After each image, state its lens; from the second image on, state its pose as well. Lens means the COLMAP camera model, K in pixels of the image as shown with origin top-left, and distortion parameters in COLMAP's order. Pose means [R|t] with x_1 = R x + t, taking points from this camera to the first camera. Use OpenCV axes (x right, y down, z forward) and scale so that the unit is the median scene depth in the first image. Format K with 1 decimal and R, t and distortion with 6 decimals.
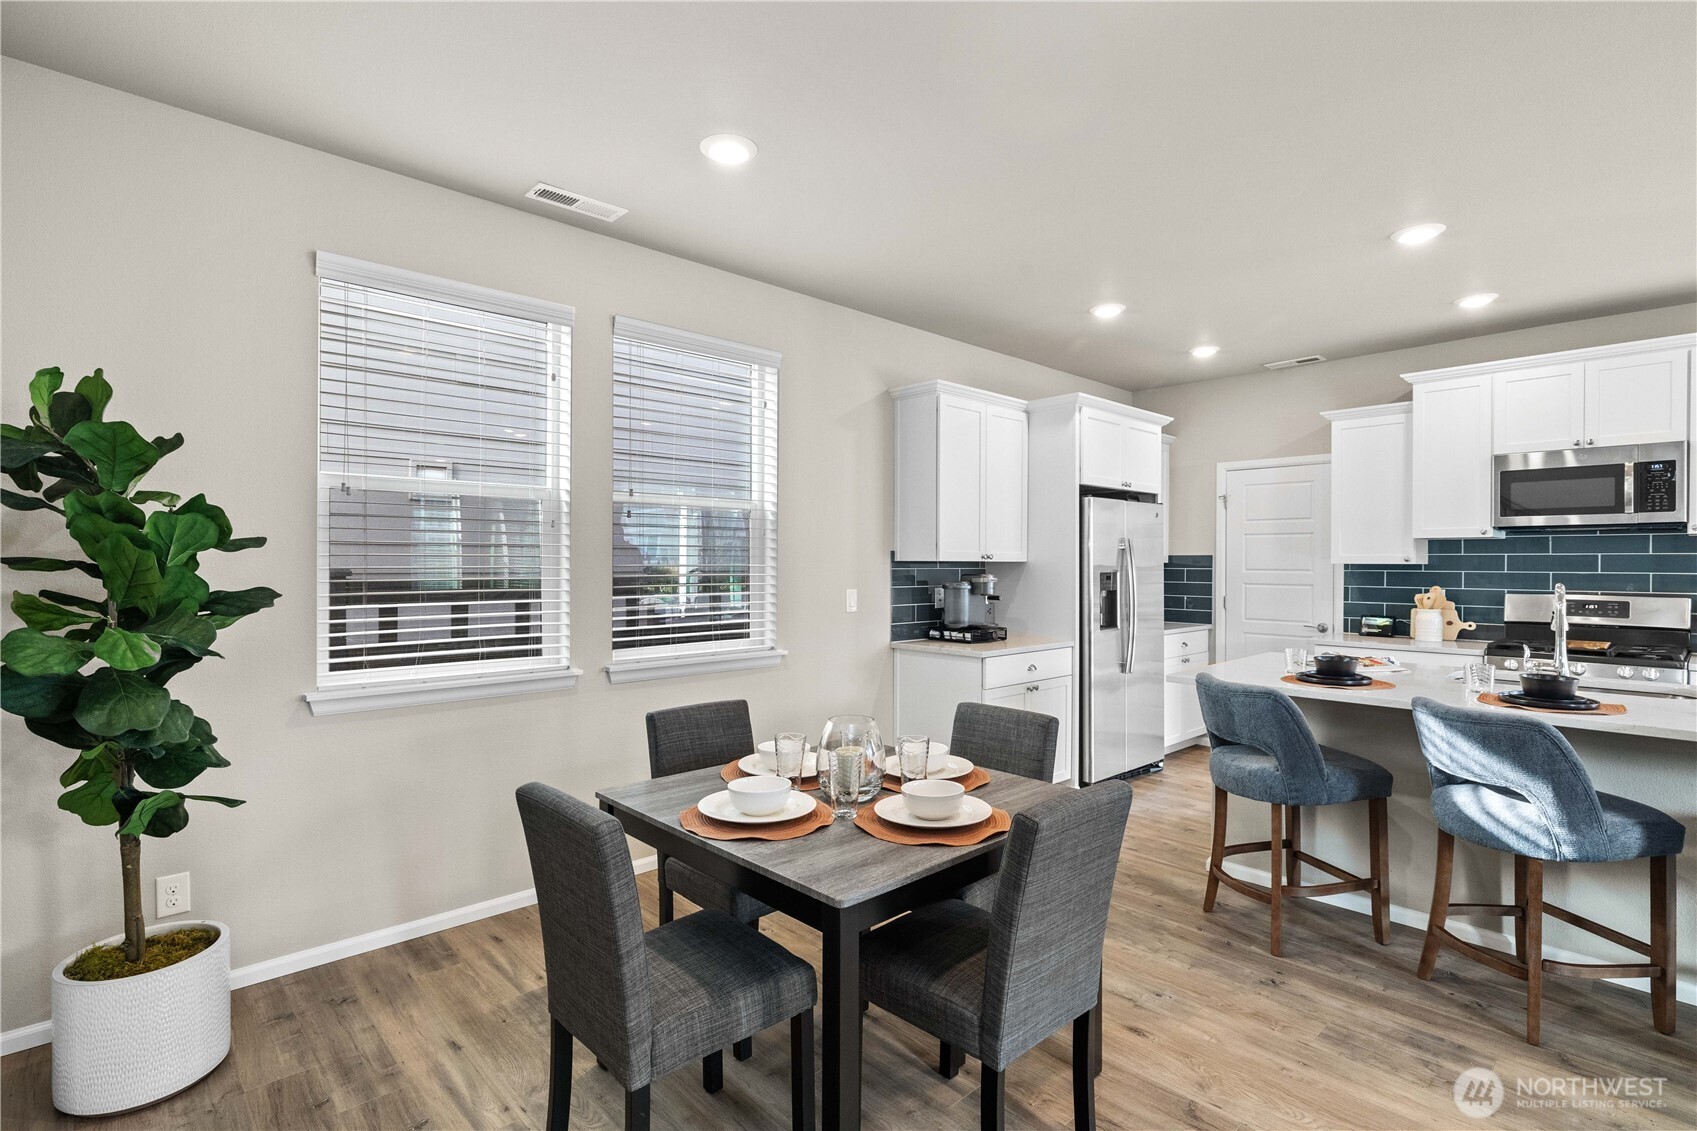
lens RADIAL K [[811.7, 0, 848.5], [0, 811.7, 565.5], [0, 0, 1]] dist [0.002245, 0.000213]
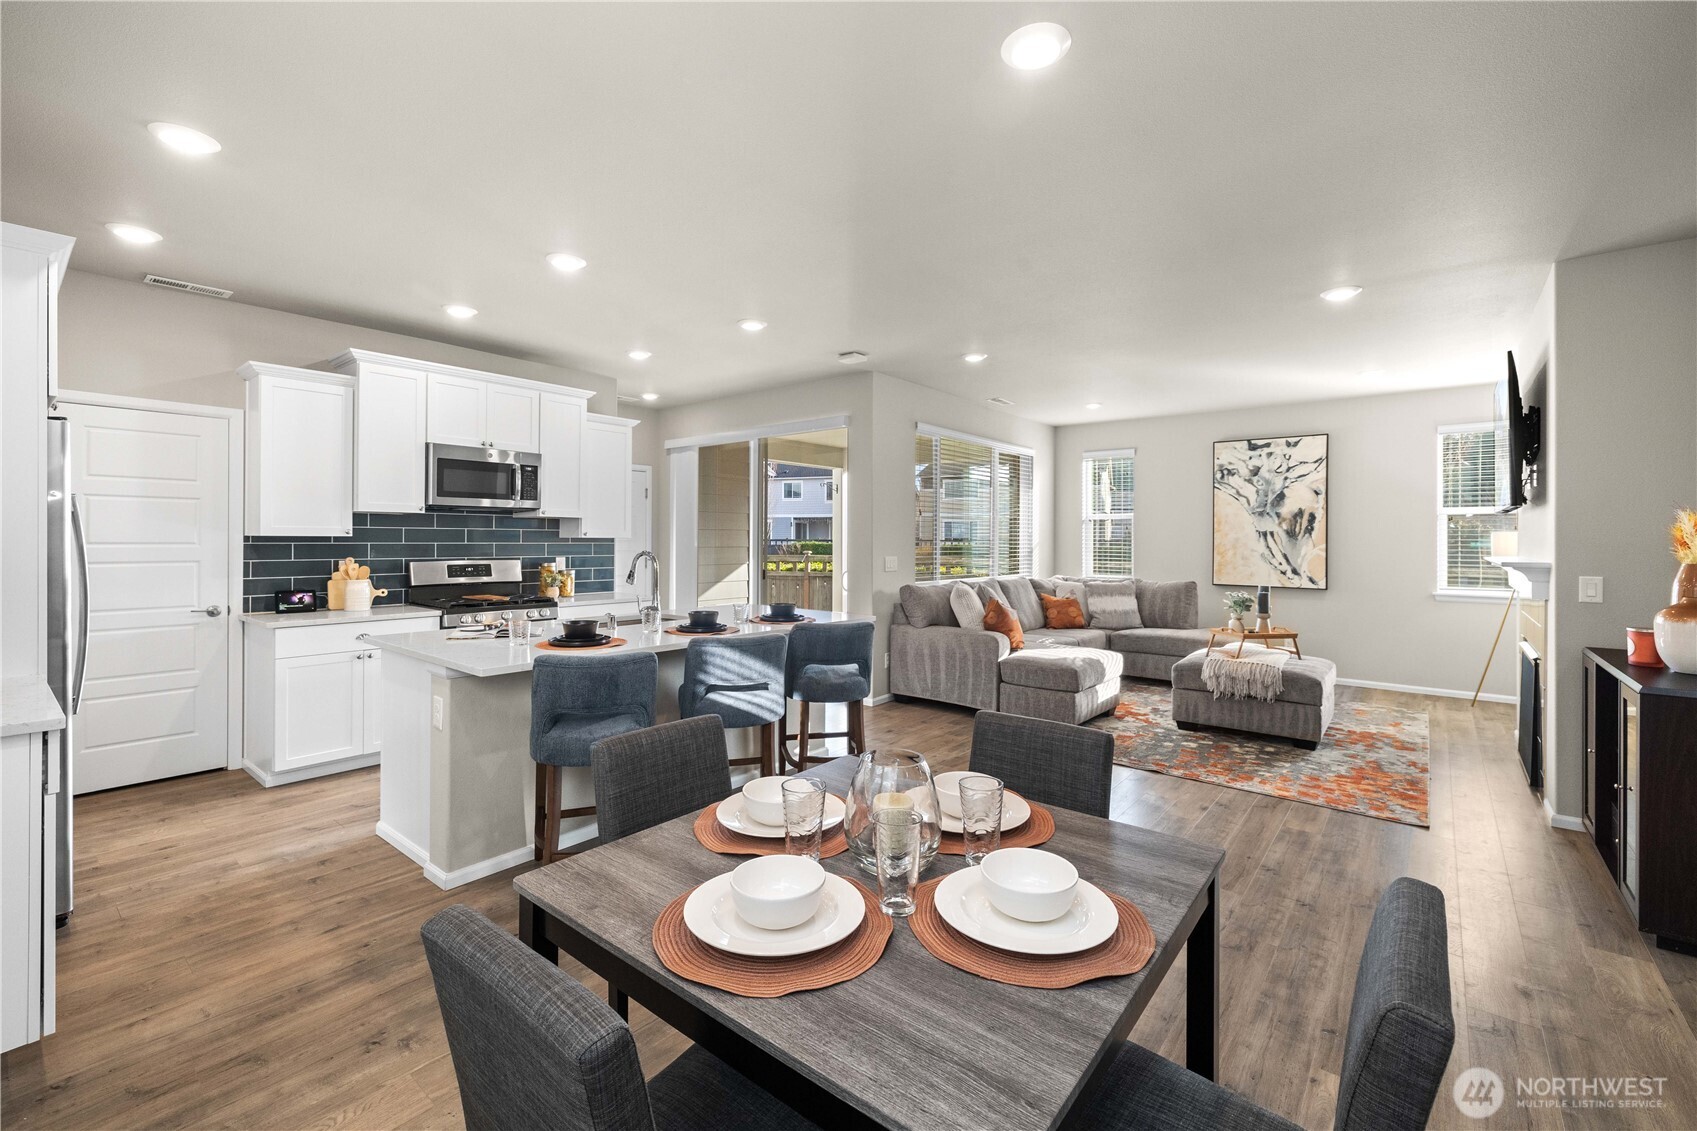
lens RADIAL K [[717.6, 0, 849.2], [0, 717.6, 540.7], [0, 0, 1]] dist [0.001957, 0.000117]
pose [[-0.126970, -0.007579, 0.991878, -0.290812], [-0.003220, 0.999969, 0.007229, -0.005166], [-0.991901, -0.002276, -0.126990, 0.519894]]
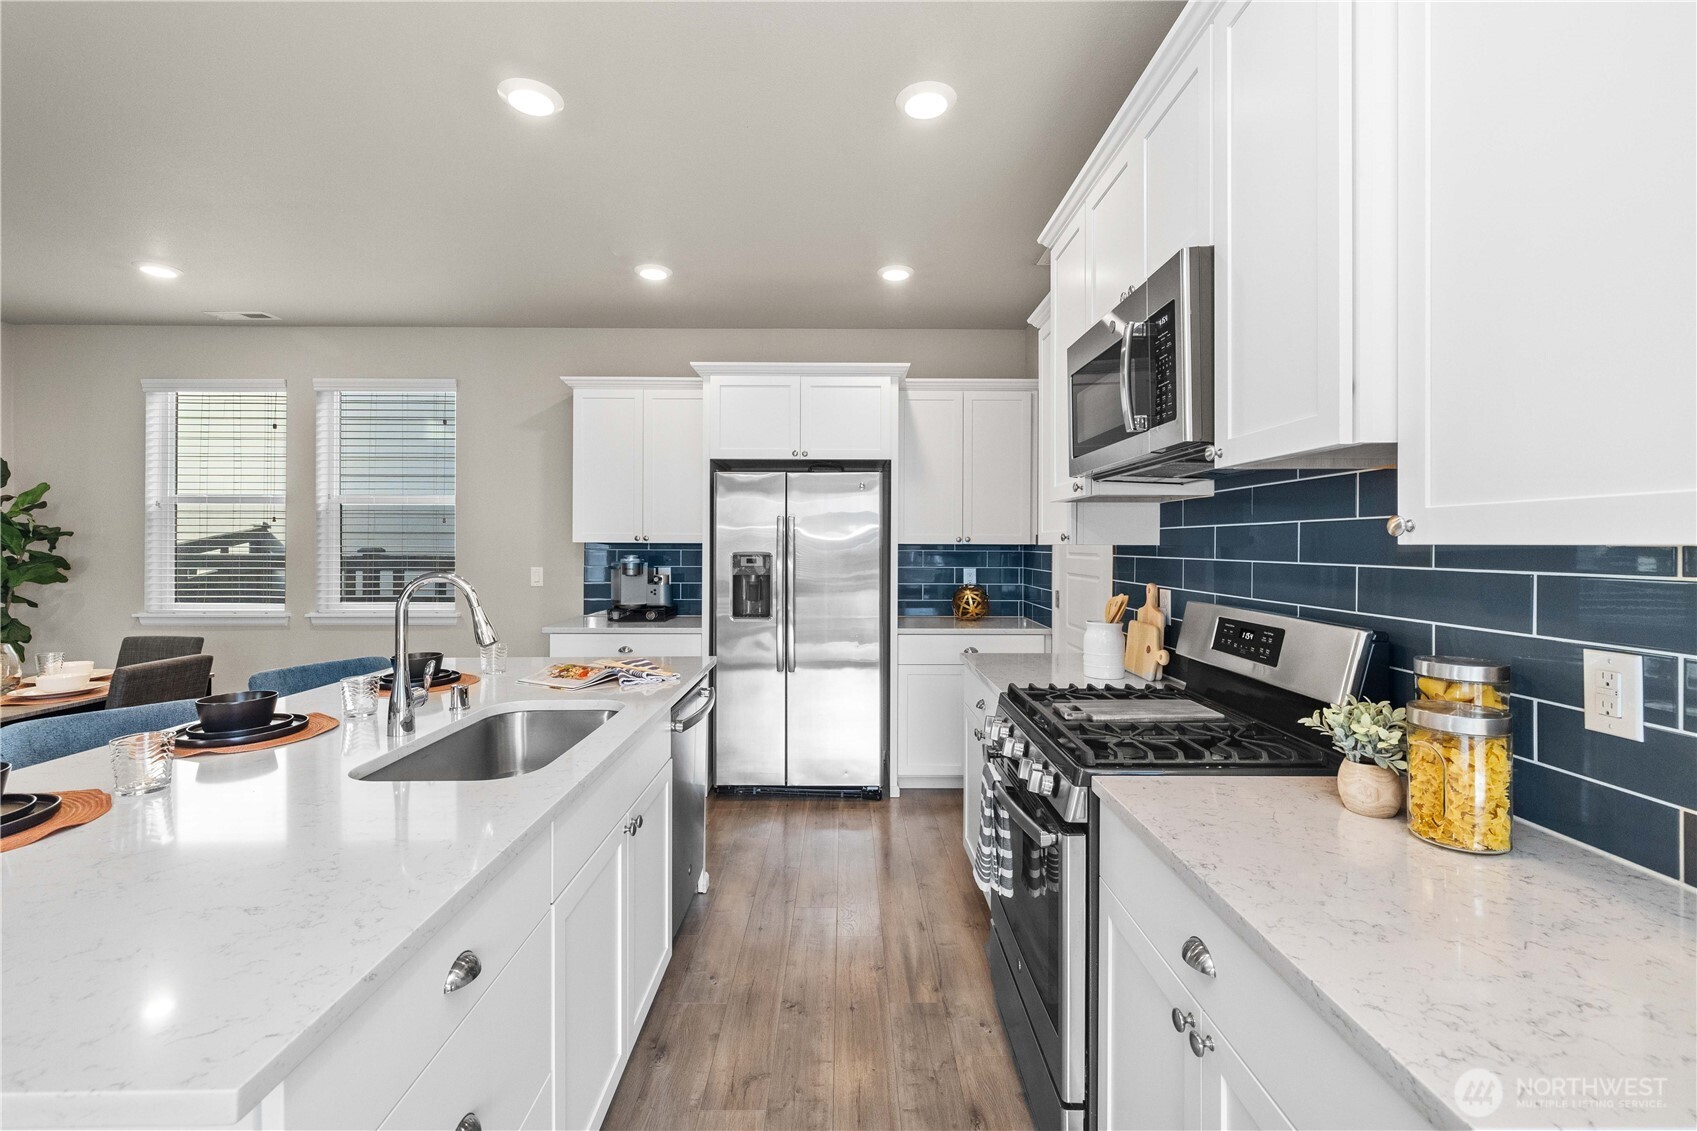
lens RADIAL K [[719.9, 0, 851.5], [0, 719.9, 541.2], [0, 0, 1]] dist [-0.003079, -0.000537]
pose [[0.733094, -0.004273, -0.680114, 0.982883], [-0.001879, 0.999964, -0.008308, 0.000476], [0.680125, 0.007368, 0.733059, 0.523866]]
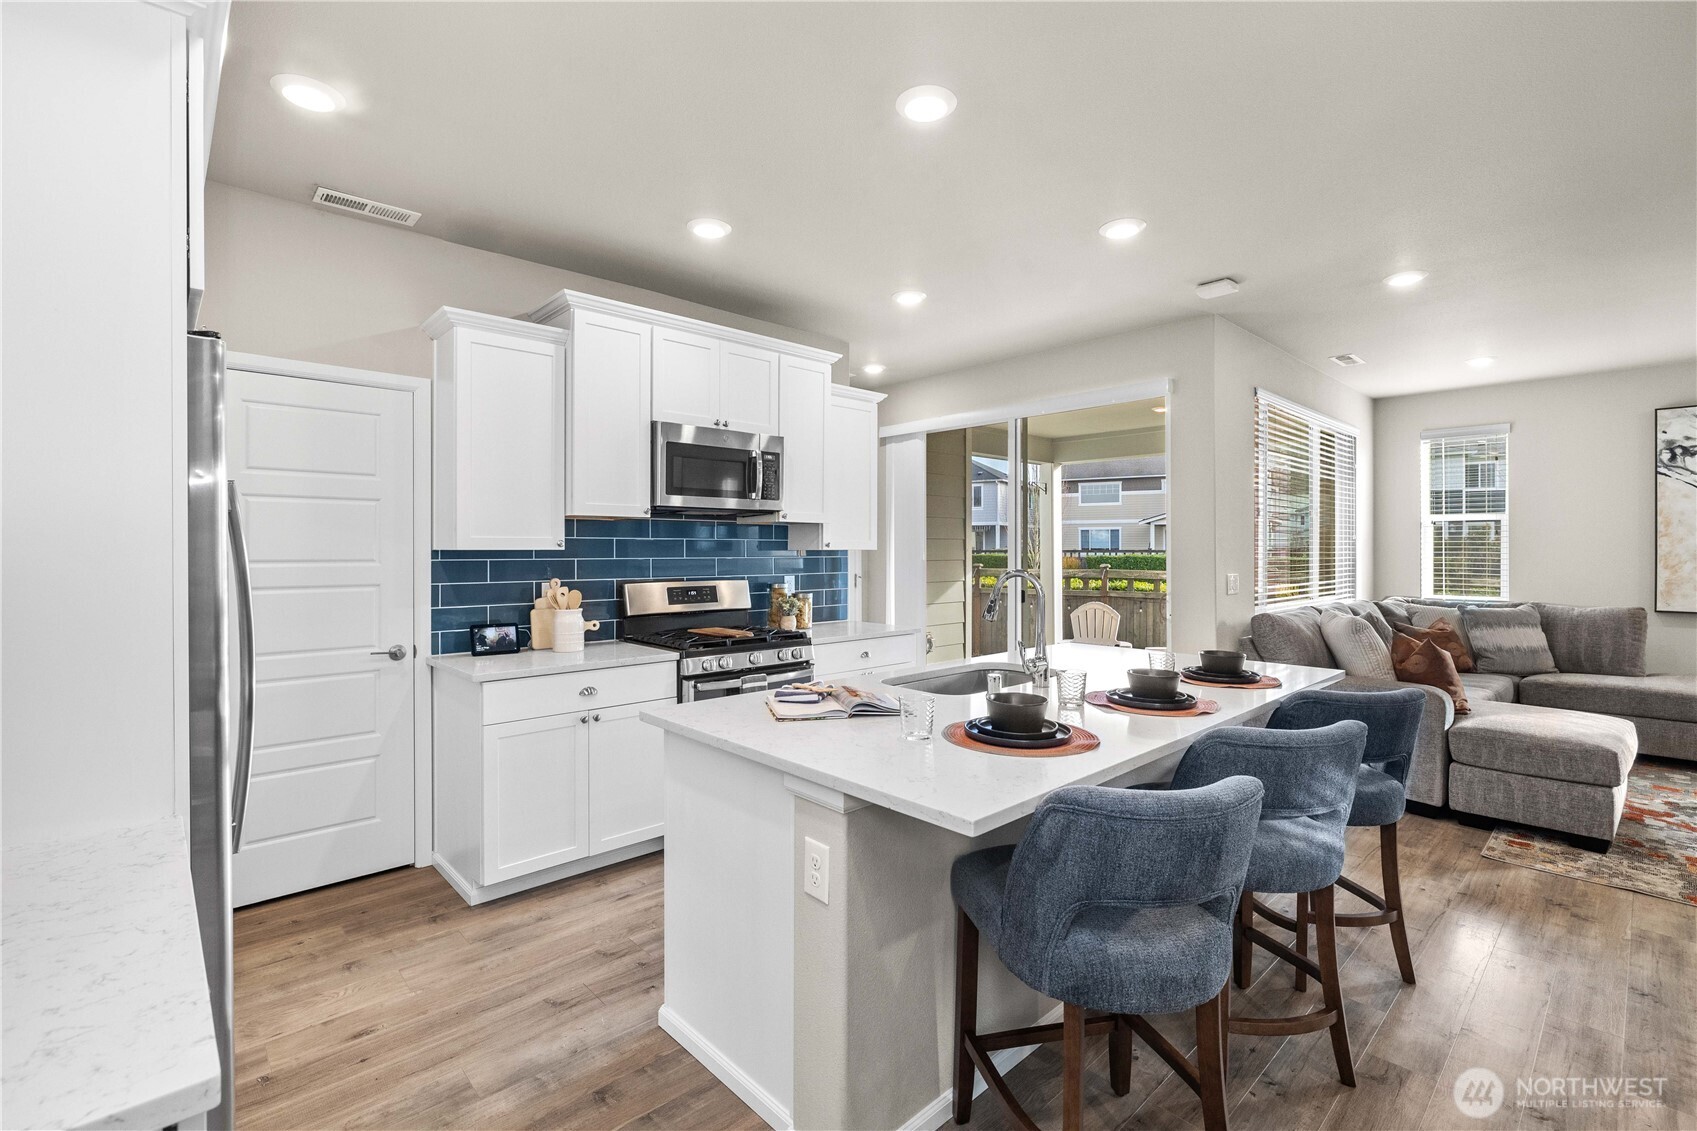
lens RADIAL K [[758.1, 0, 853.7], [0, 758.1, 552.9], [0, 0, 1]] dist [-0.001345, 0.000170]
pose [[0.005295, -0.008515, 0.999950, 0.003139], [0.003328, 0.999958, 0.008498, -0.004338], [-0.999980, 0.003283, 0.005323, 0.767057]]
